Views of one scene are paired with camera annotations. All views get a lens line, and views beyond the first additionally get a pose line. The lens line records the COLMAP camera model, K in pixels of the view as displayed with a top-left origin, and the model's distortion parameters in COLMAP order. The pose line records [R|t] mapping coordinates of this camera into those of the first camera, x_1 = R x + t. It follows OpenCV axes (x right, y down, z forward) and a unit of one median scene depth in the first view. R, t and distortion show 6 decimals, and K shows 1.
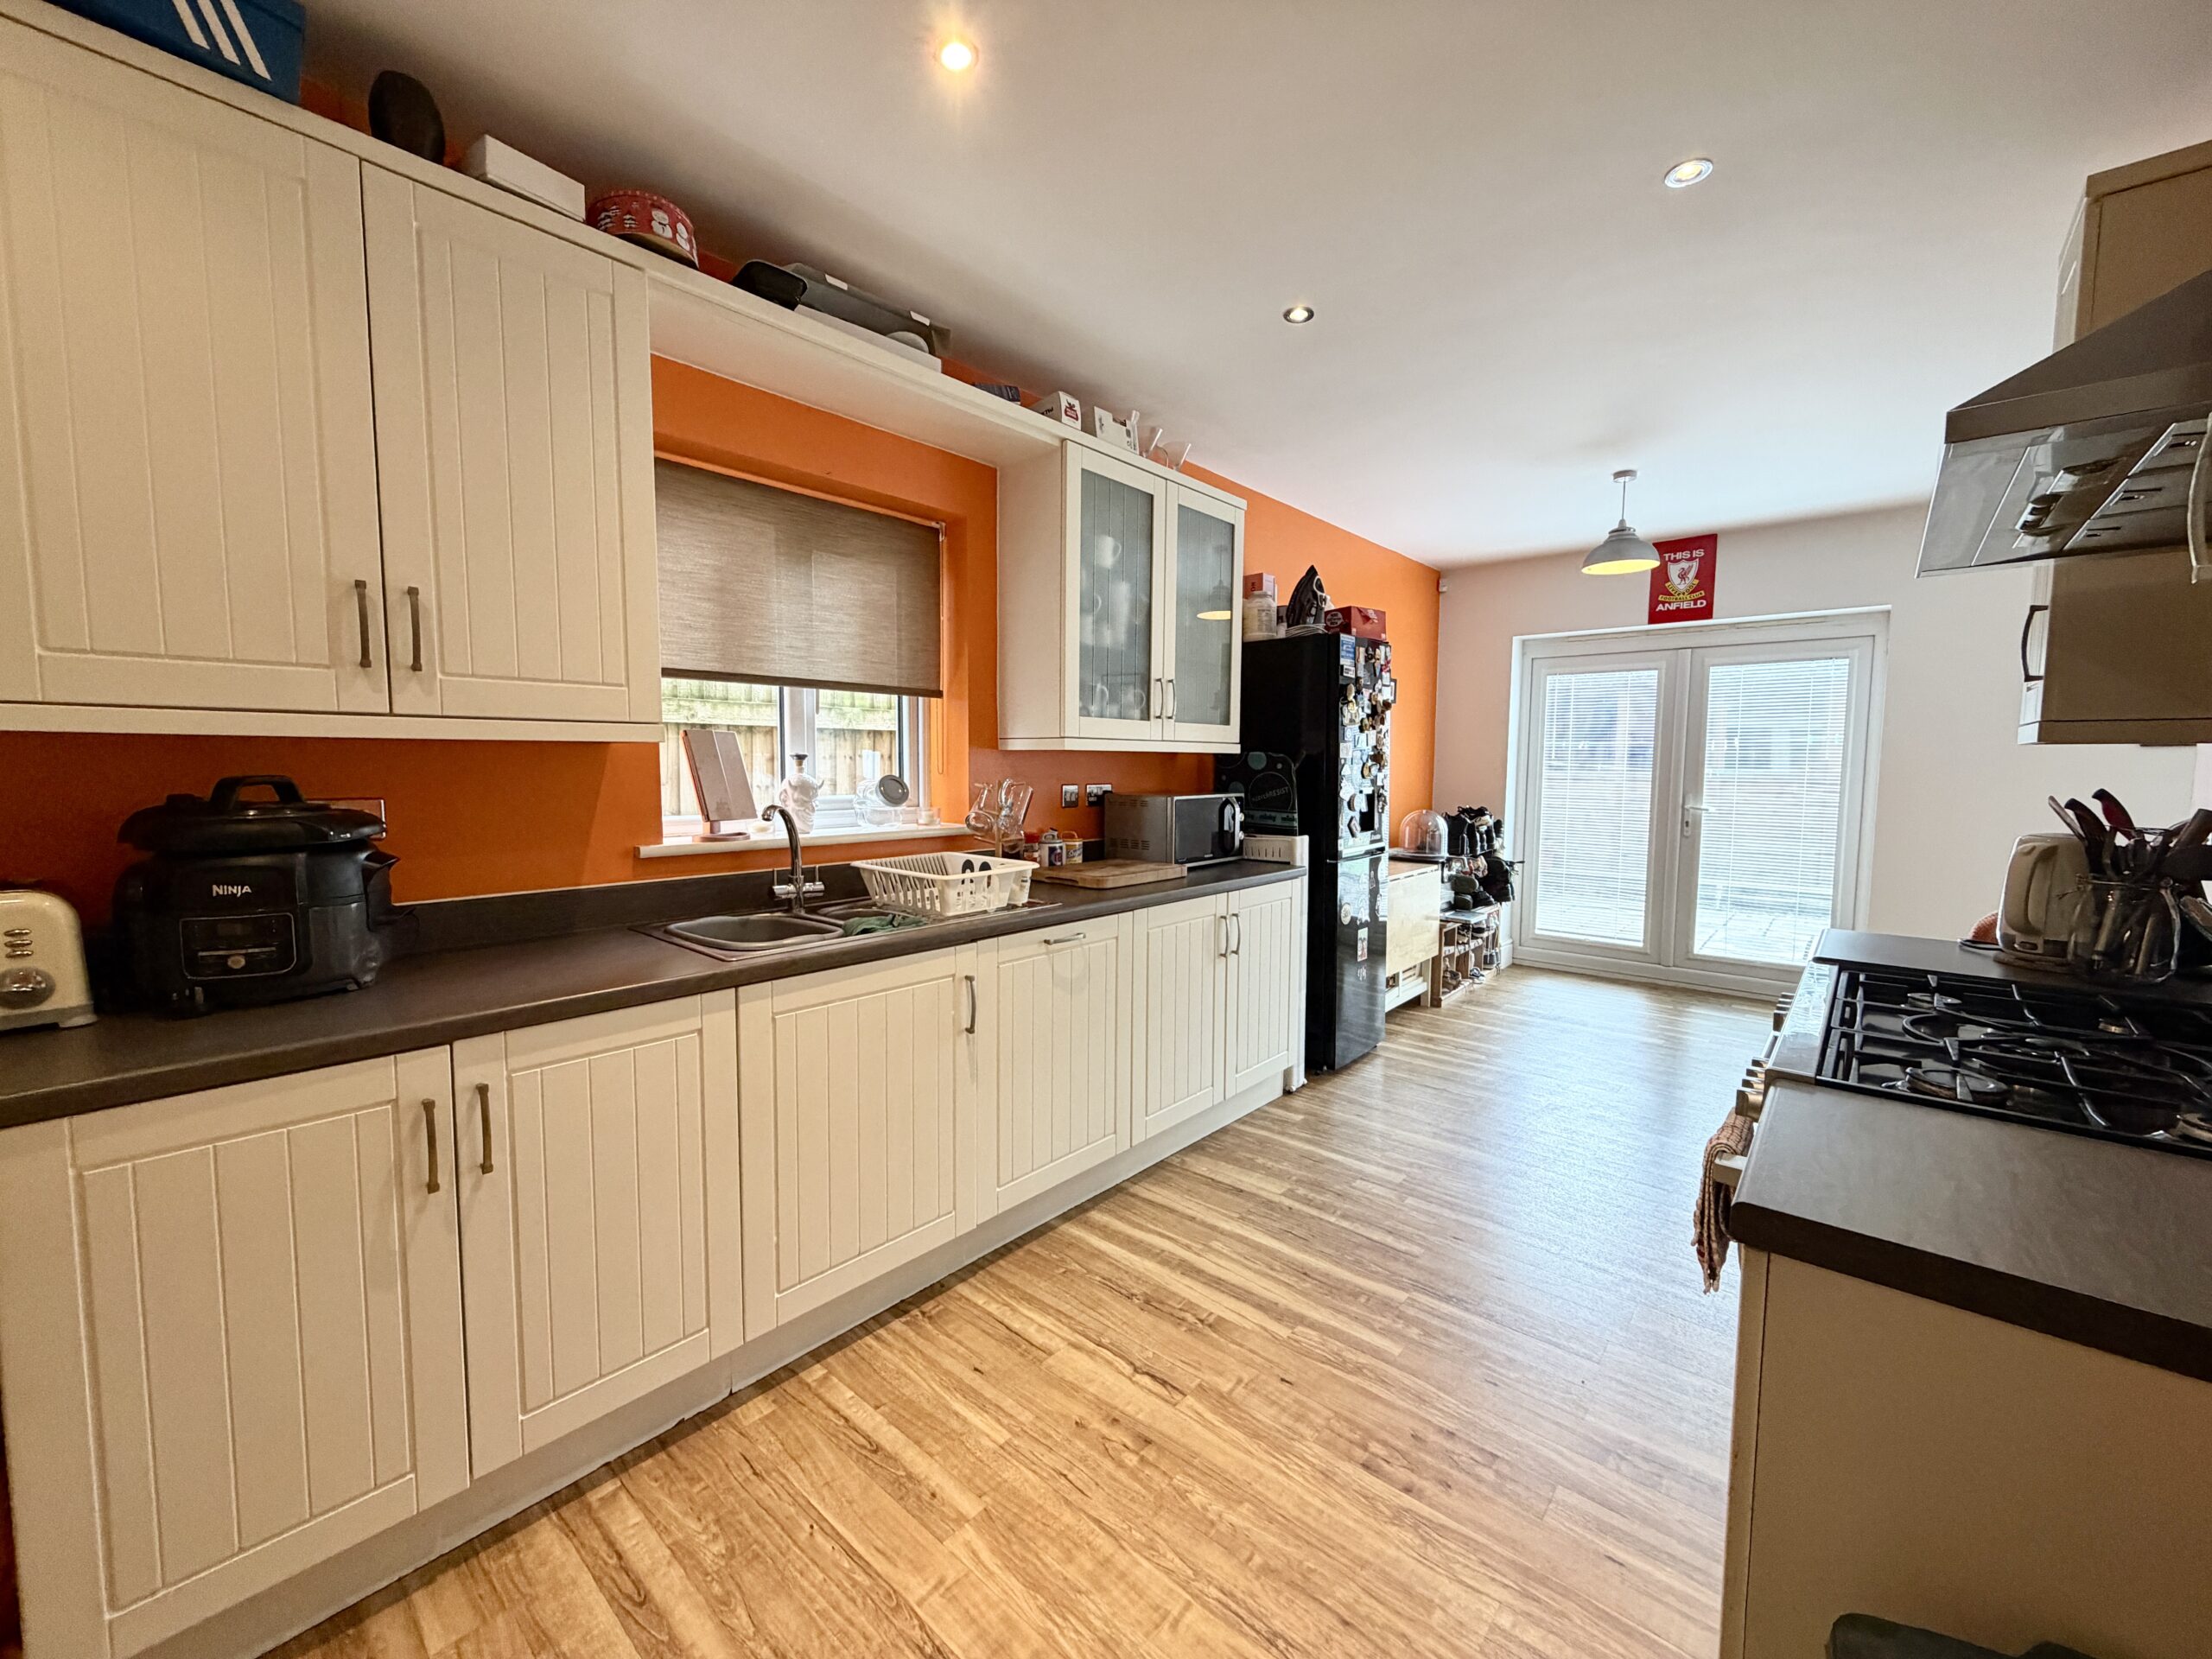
lens RADIAL K [[877.5, 0, 1102.5], [0, 877.5, 826.9], [0, 0, 1]] dist [0.001000, -0.000766]
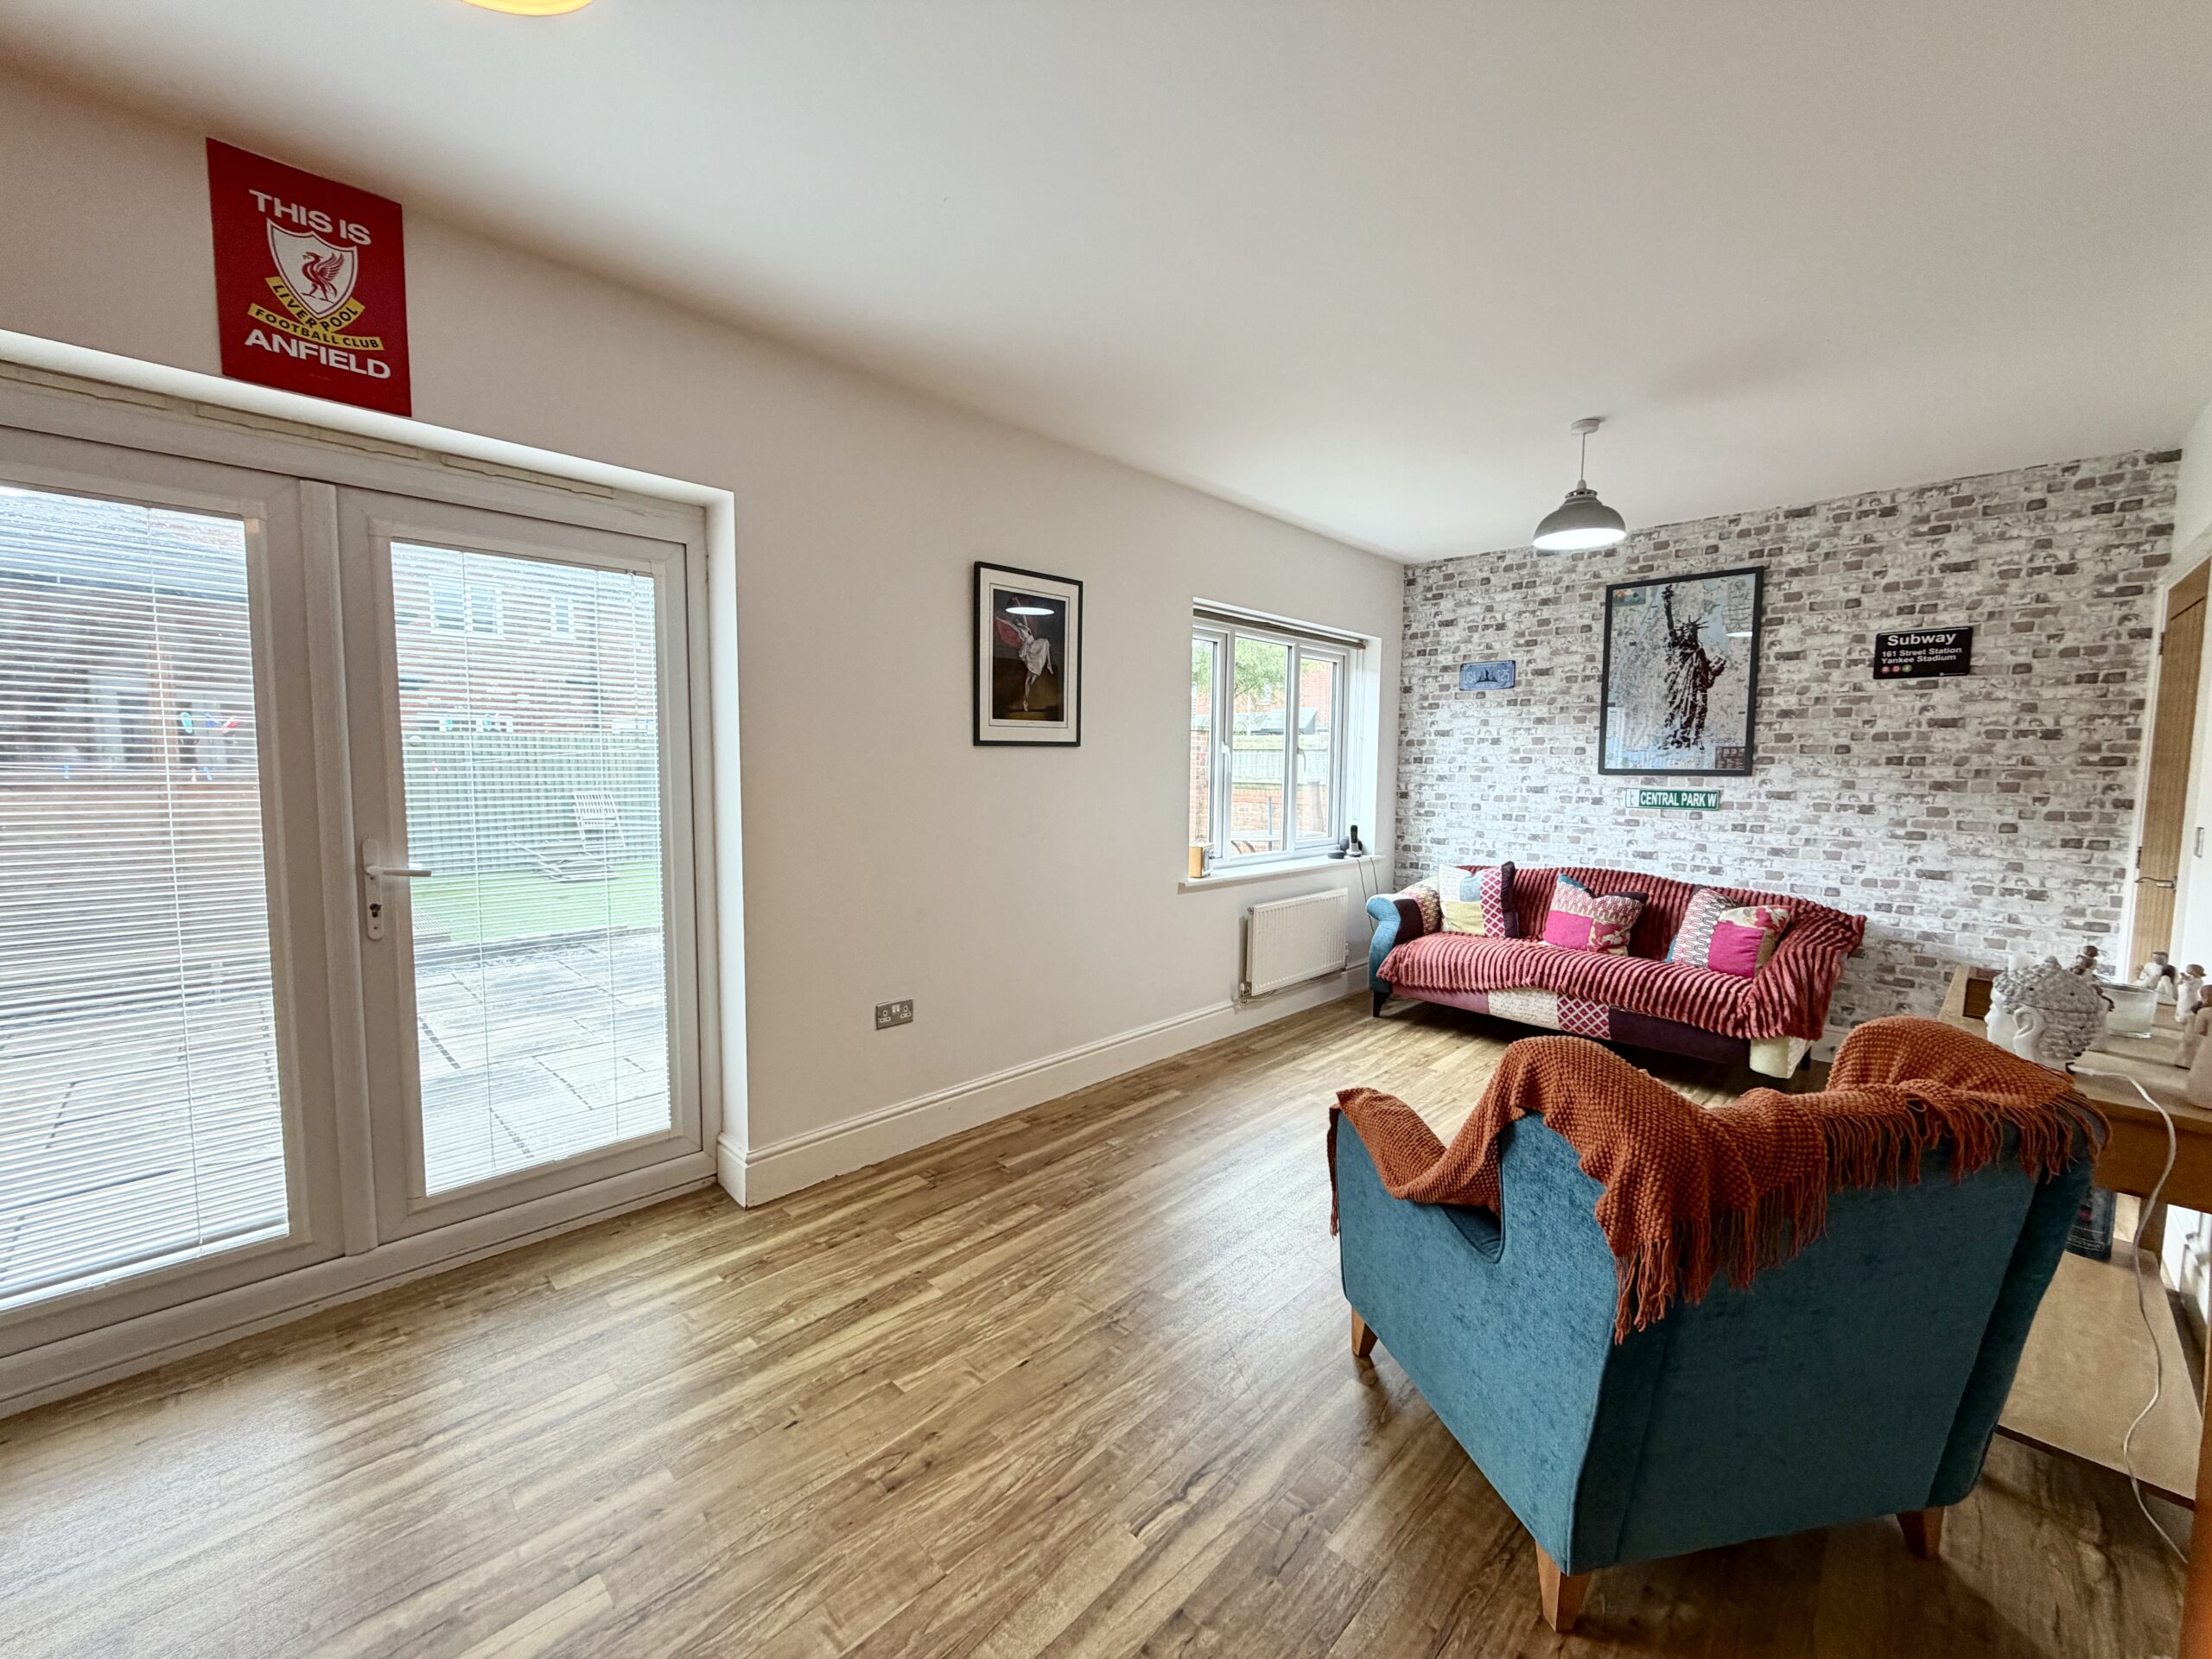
lens RADIAL K [[877.5, 0, 1092.9], [0, 877.5, 829.9], [0, 0, 1]] dist [0.001000, -0.000766]
pose [[0.066293, -0.083714, 0.994282, 0.421973], [0.068535, 0.994503, 0.079163, -0.080627], [-0.995444, 0.062895, 0.071666, 0.965583]]
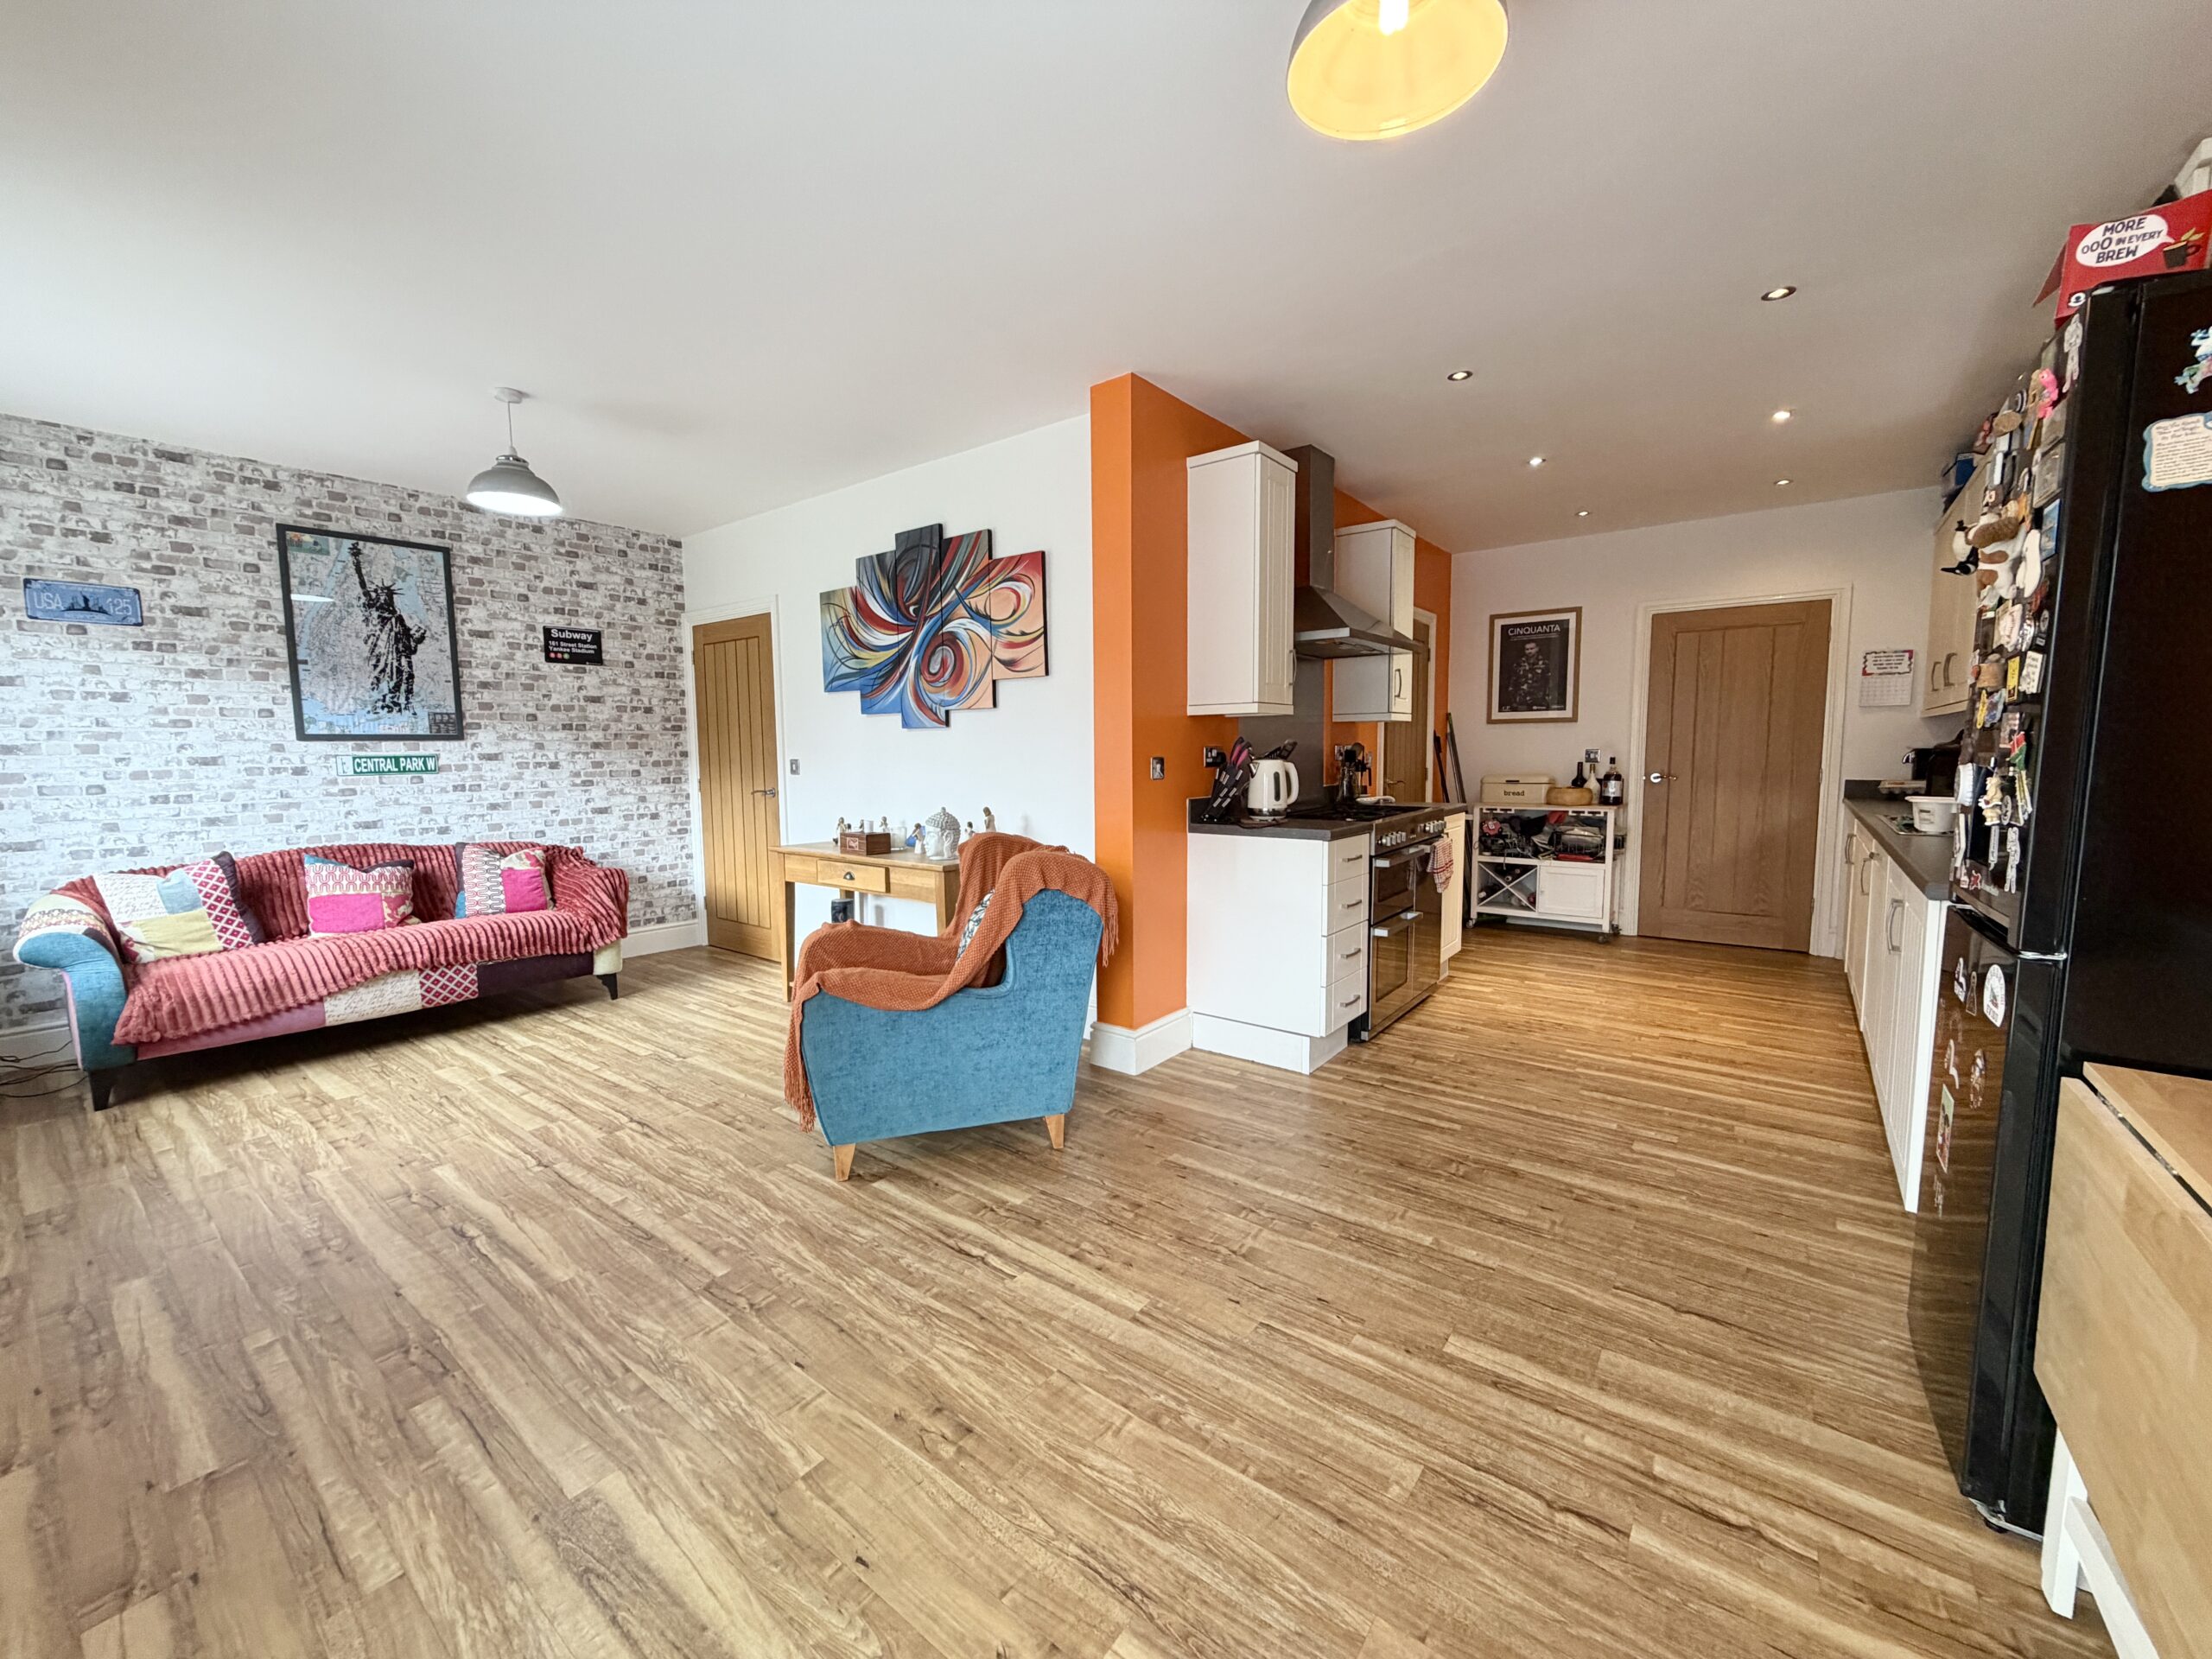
lens RADIAL K [[877.5, 0, 1098.9], [0, 877.5, 836.1], [0, 0, 1]] dist [0.001000, -0.000766]
pose [[-0.998199, 0.009498, -0.059237, 0.826016], [-0.001035, 0.984518, 0.175283, -0.087711], [0.059985, 0.175029, -0.982734, 1.555670]]
